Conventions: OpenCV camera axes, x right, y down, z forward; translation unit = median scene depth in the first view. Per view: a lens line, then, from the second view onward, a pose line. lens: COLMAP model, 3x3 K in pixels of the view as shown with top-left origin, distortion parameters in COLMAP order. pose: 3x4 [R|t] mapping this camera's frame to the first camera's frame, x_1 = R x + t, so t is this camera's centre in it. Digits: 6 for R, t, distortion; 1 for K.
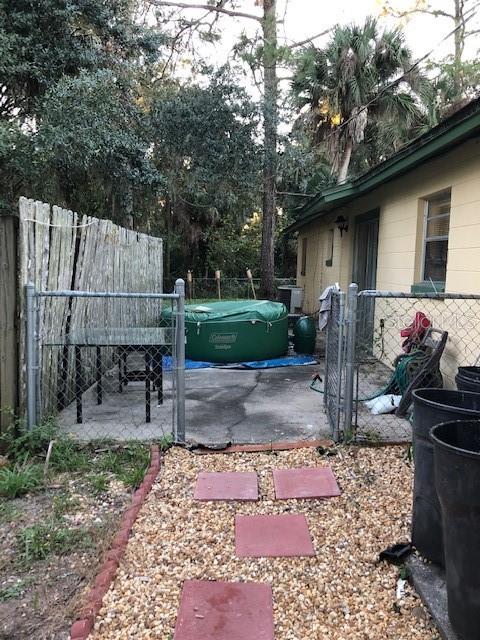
lens RADIAL K [[522.2, 0, 238.3], [0, 522.2, 319.8], [0, 0, 1]] dist [0.025852, -0.021624]
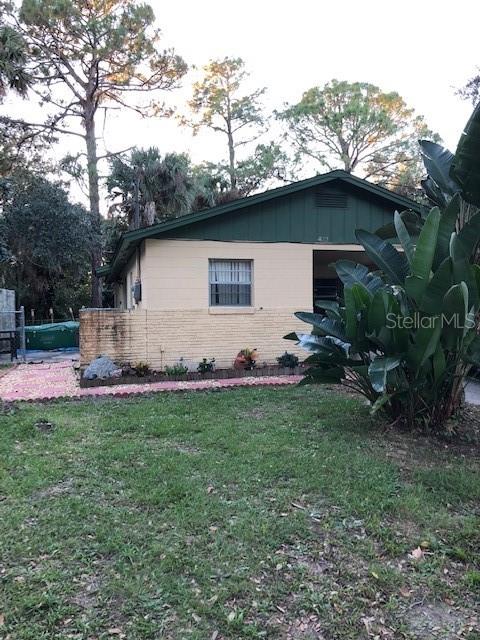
lens RADIAL K [[522.2, 0, 234.8], [0, 522.2, 317.7], [0, 0, 1]] dist [0.025852, -0.021624]
pose [[0.966423, -0.035687, 0.254466, 0.061237], [0.058048, 0.995029, -0.080913, 0.062485], [-0.250313, 0.092968, 0.963691, -0.458257]]
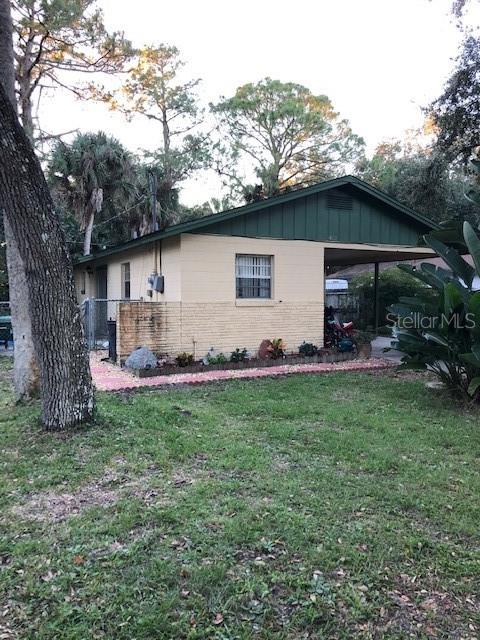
lens RADIAL K [[522.2, 0, 235.0], [0, 522.2, 320.4], [0, 0, 1]] dist [0.025852, -0.021624]
pose [[0.897218, -0.040035, 0.439770, -0.080701], [0.066030, 0.996849, -0.043966, 0.053596], [-0.436624, 0.068485, 0.897034, -0.439346]]
